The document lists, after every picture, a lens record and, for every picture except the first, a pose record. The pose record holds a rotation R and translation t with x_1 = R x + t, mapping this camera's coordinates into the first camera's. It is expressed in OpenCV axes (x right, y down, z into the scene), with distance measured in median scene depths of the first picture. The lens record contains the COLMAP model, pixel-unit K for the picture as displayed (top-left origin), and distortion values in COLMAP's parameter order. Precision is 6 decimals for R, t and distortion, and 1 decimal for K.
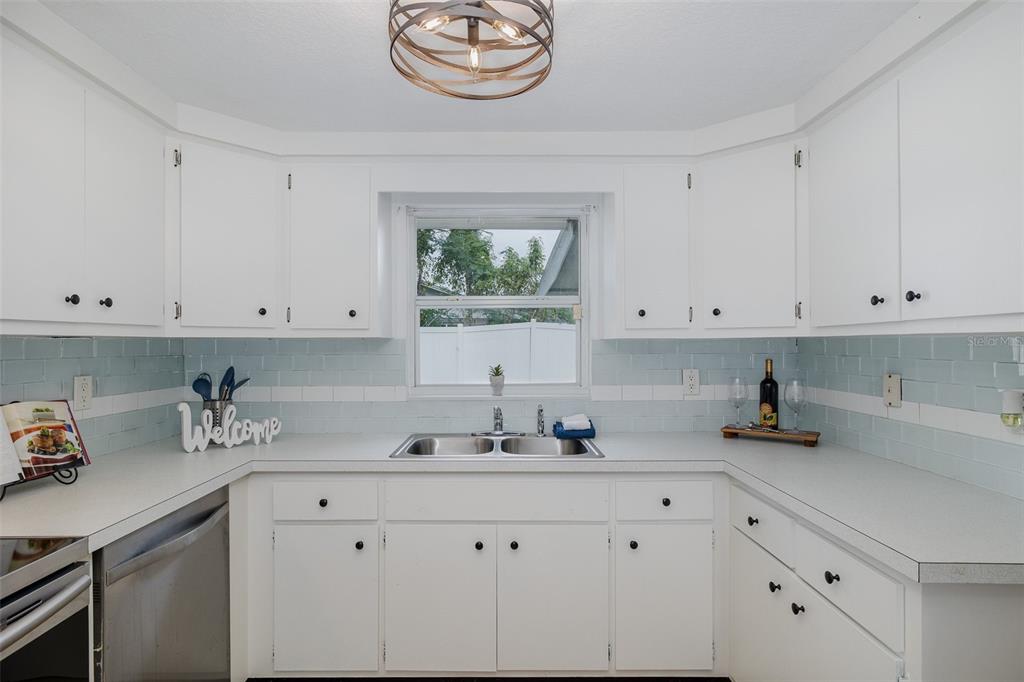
lens RADIAL K [[541.4, 0, 496.9], [0, 541.4, 341.1], [0, 0, 1]] dist [-0.004166, 0.000018]
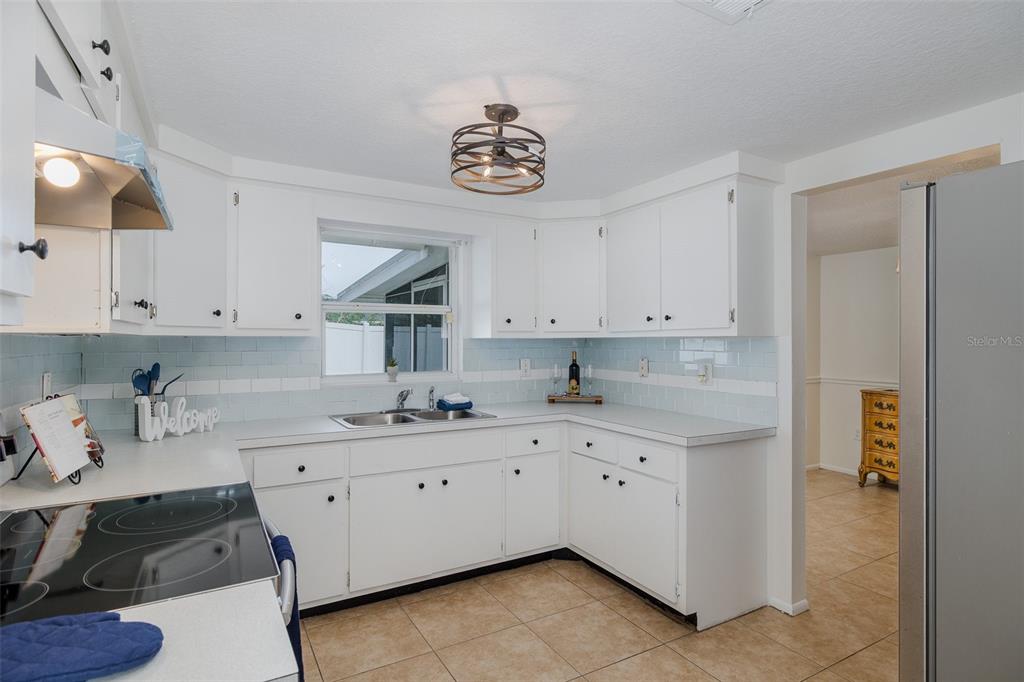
lens RADIAL K [[532.5, 0, 501.2], [0, 532.5, 340.5], [0, 0, 1]] dist [-0.000173, -0.000122]
pose [[0.873738, 0.001798, 0.486393, -0.457881], [-0.002936, 0.999994, 0.001578, -0.000334], [-0.486387, -0.002807, 0.873739, -0.265314]]
